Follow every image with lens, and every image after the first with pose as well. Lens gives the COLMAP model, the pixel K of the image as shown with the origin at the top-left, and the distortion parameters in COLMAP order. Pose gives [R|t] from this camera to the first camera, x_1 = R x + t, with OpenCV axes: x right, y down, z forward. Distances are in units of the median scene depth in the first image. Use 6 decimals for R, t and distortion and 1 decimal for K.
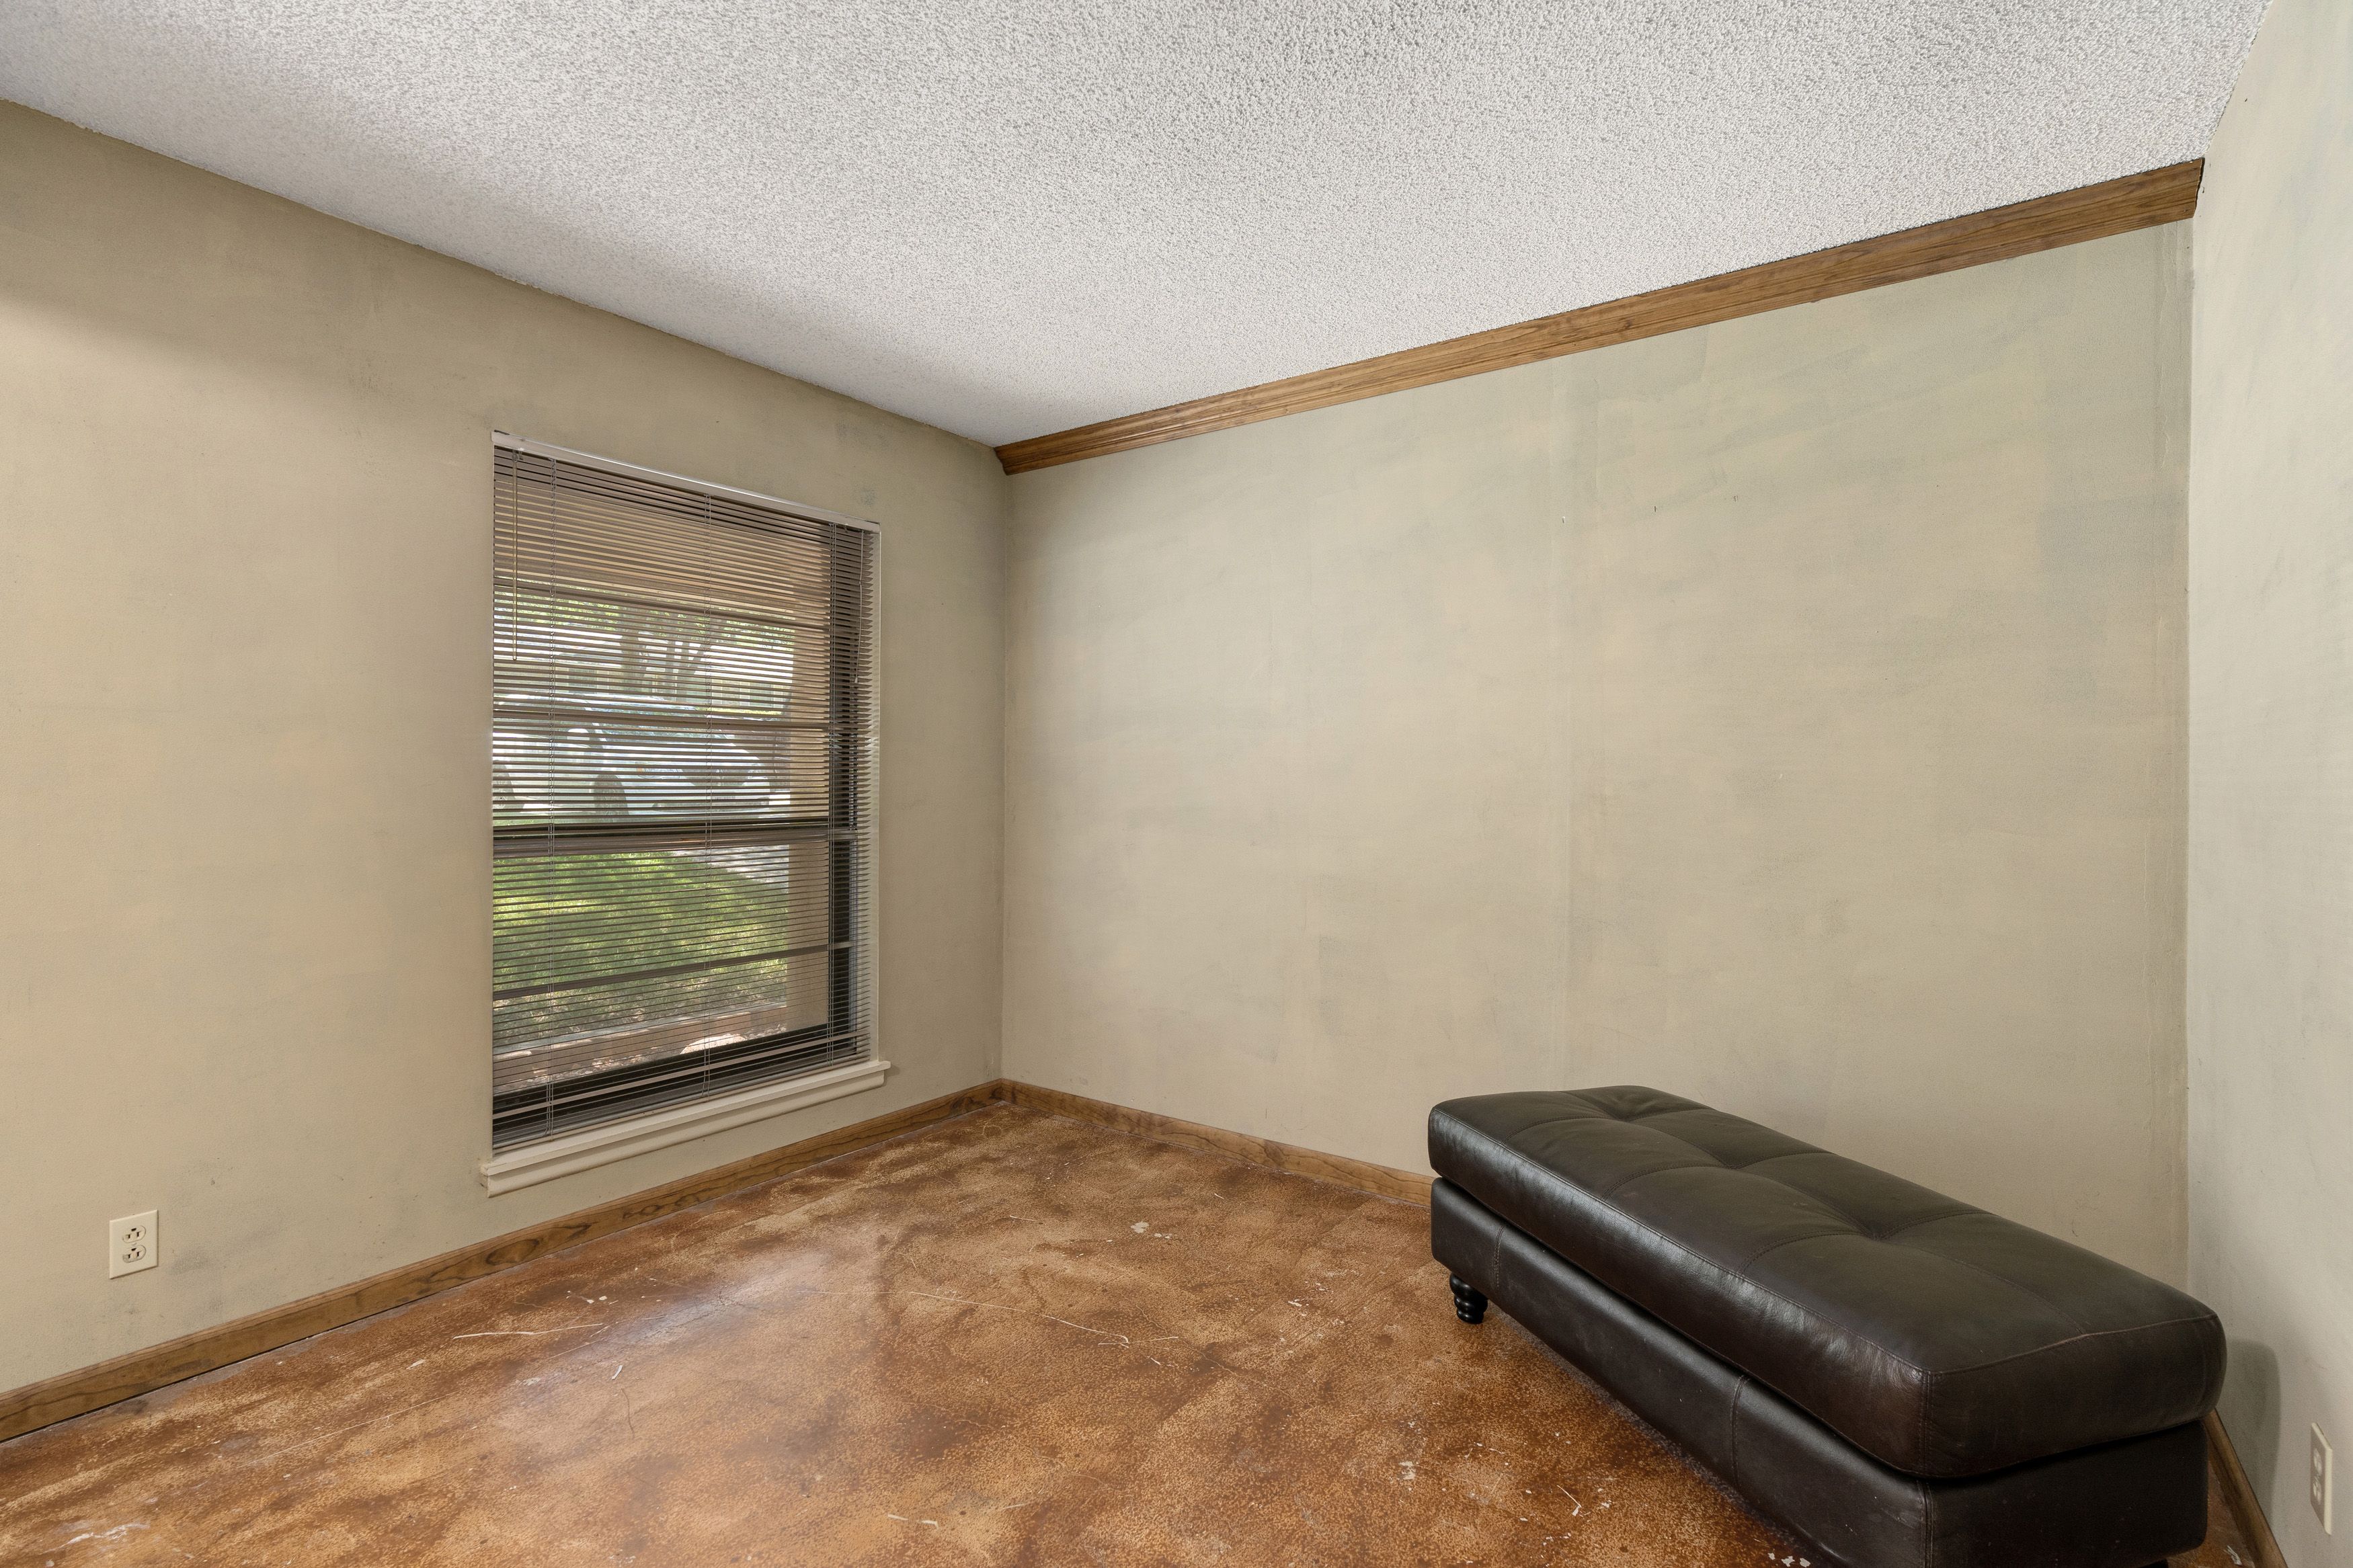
lens RADIAL K [[1075.8, 0, 1178.2], [0, 1075.8, 763.8], [0, 0, 1]] dist [-0.005314, 0.002601]
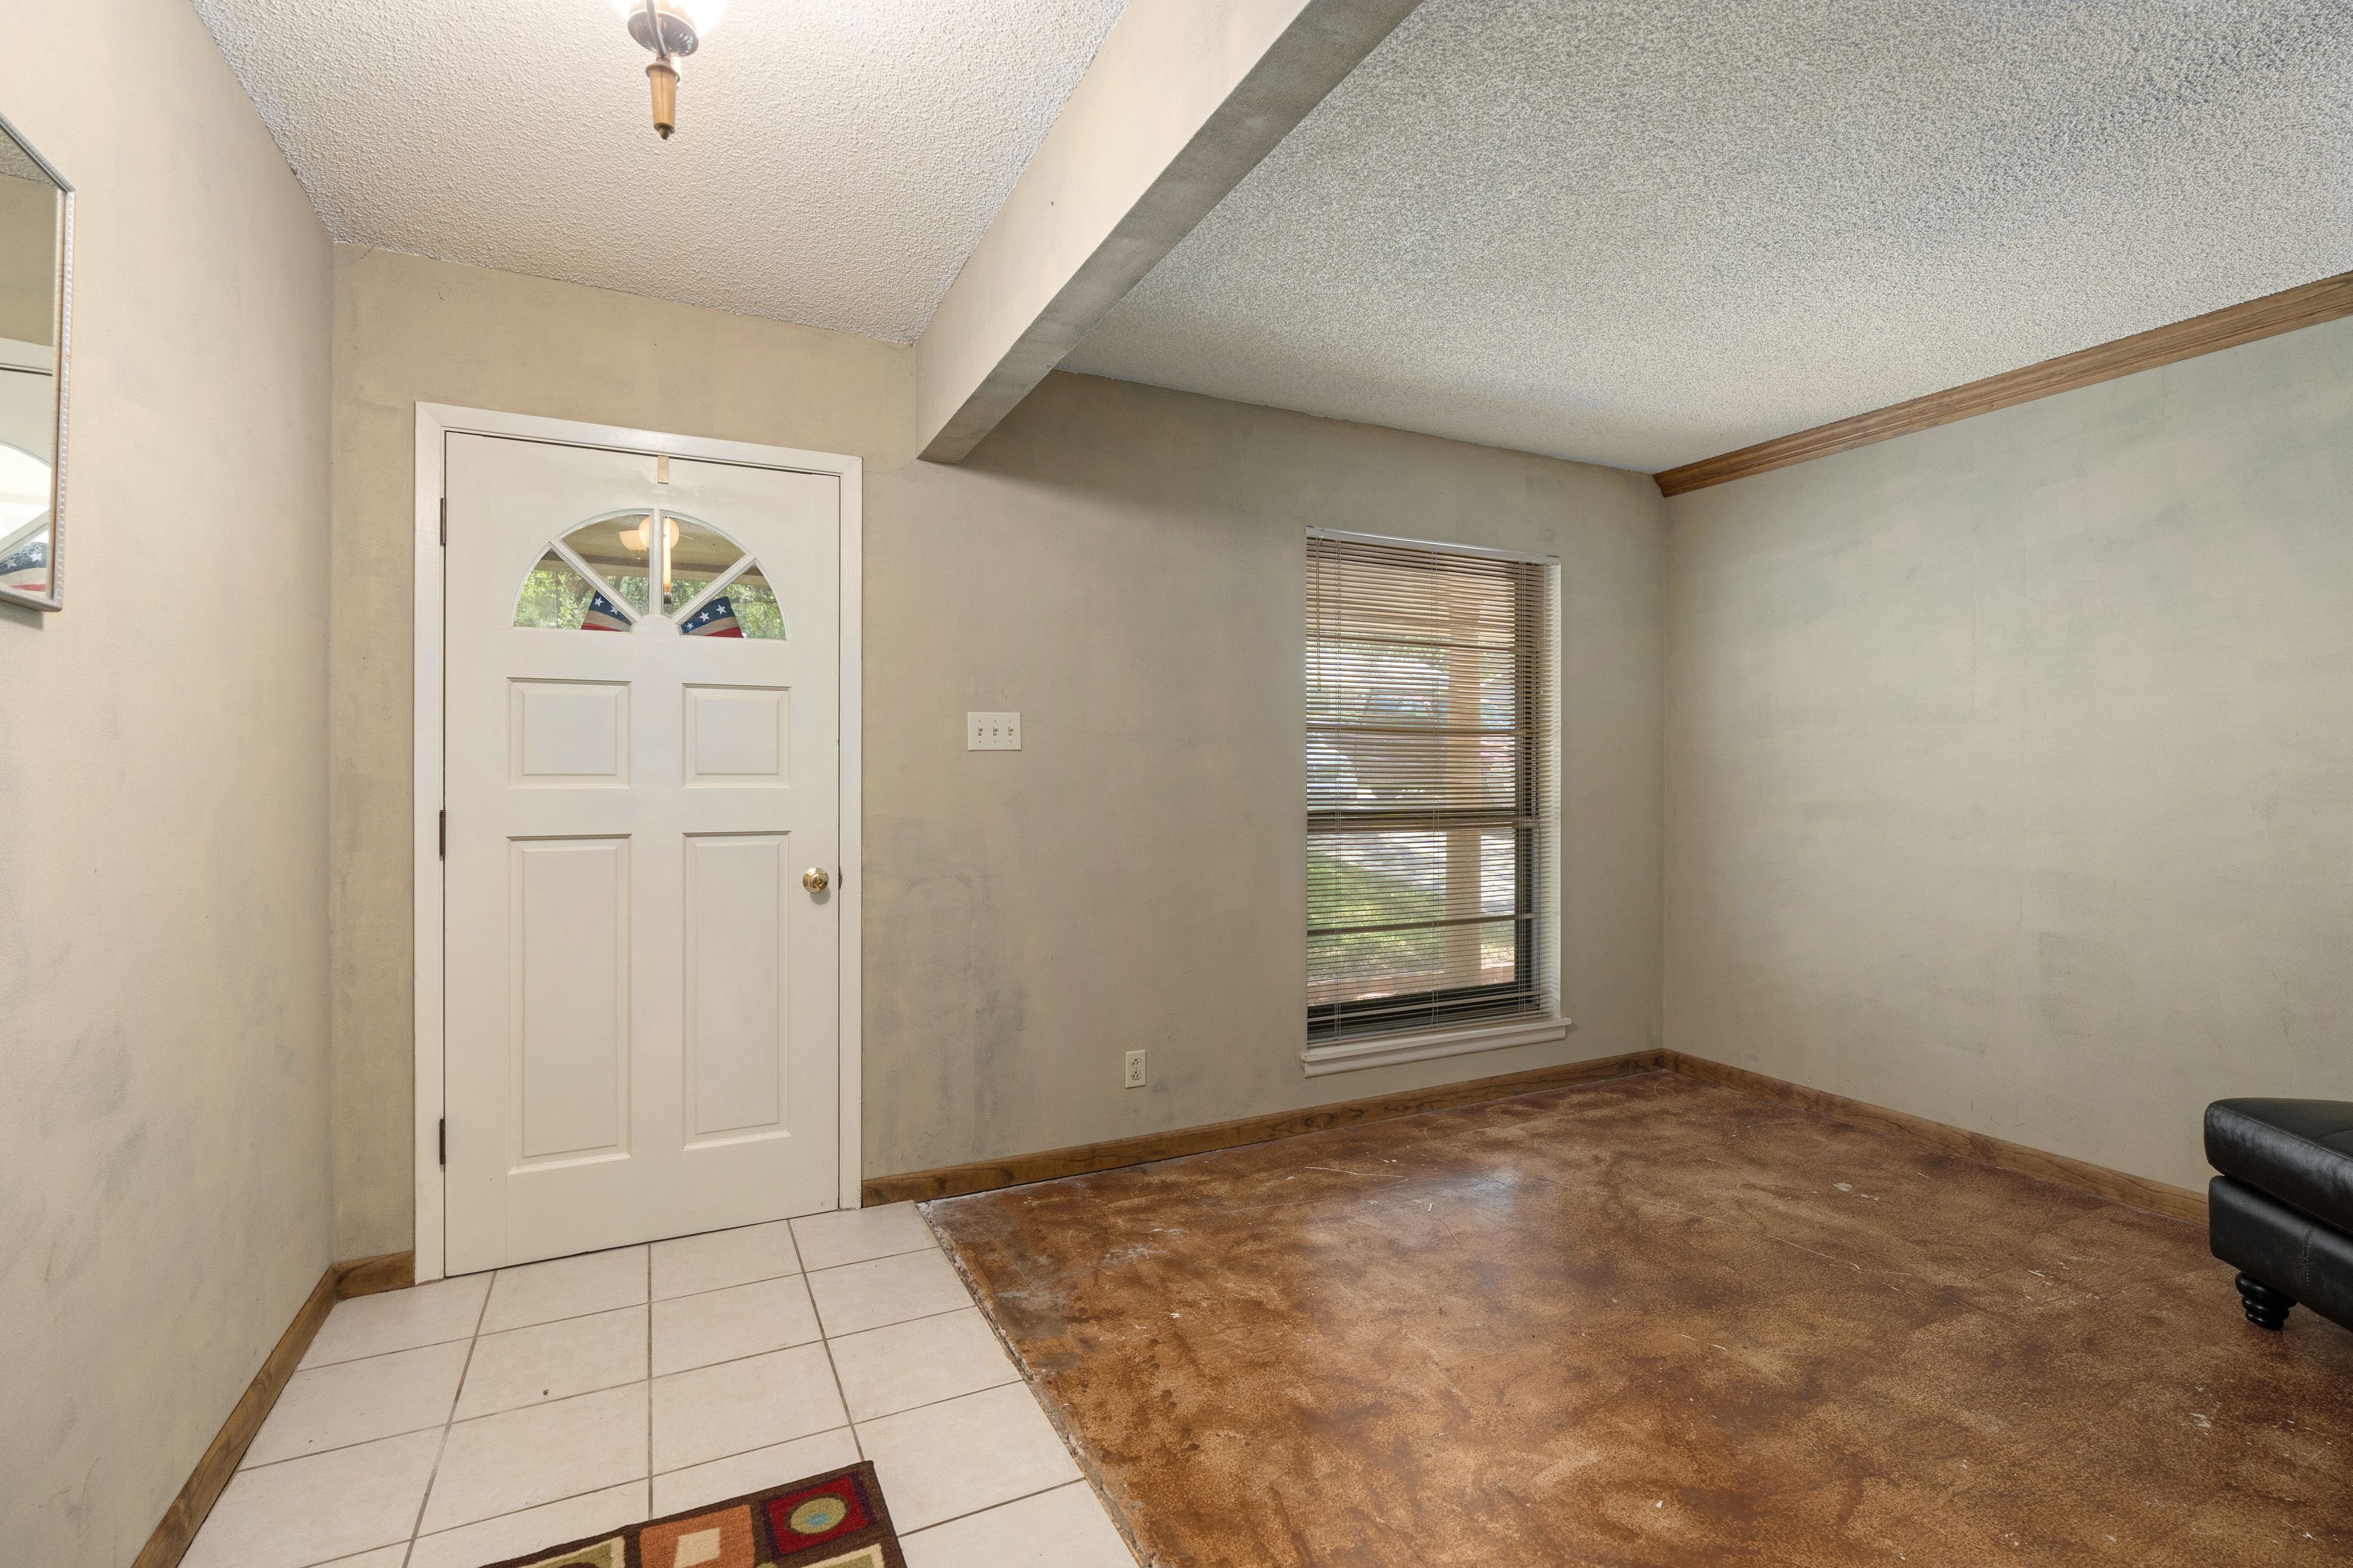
lens RADIAL K [[1075.8, 0, 1178.2], [0, 1075.8, 763.8], [0, 0, 1]] dist [-0.005314, 0.002601]
pose [[0.882785, -0.009635, -0.469679, -0.120628], [0.011436, 0.999934, 0.000982, -0.005702], [0.469638, -0.006238, 0.882837, -0.284403]]
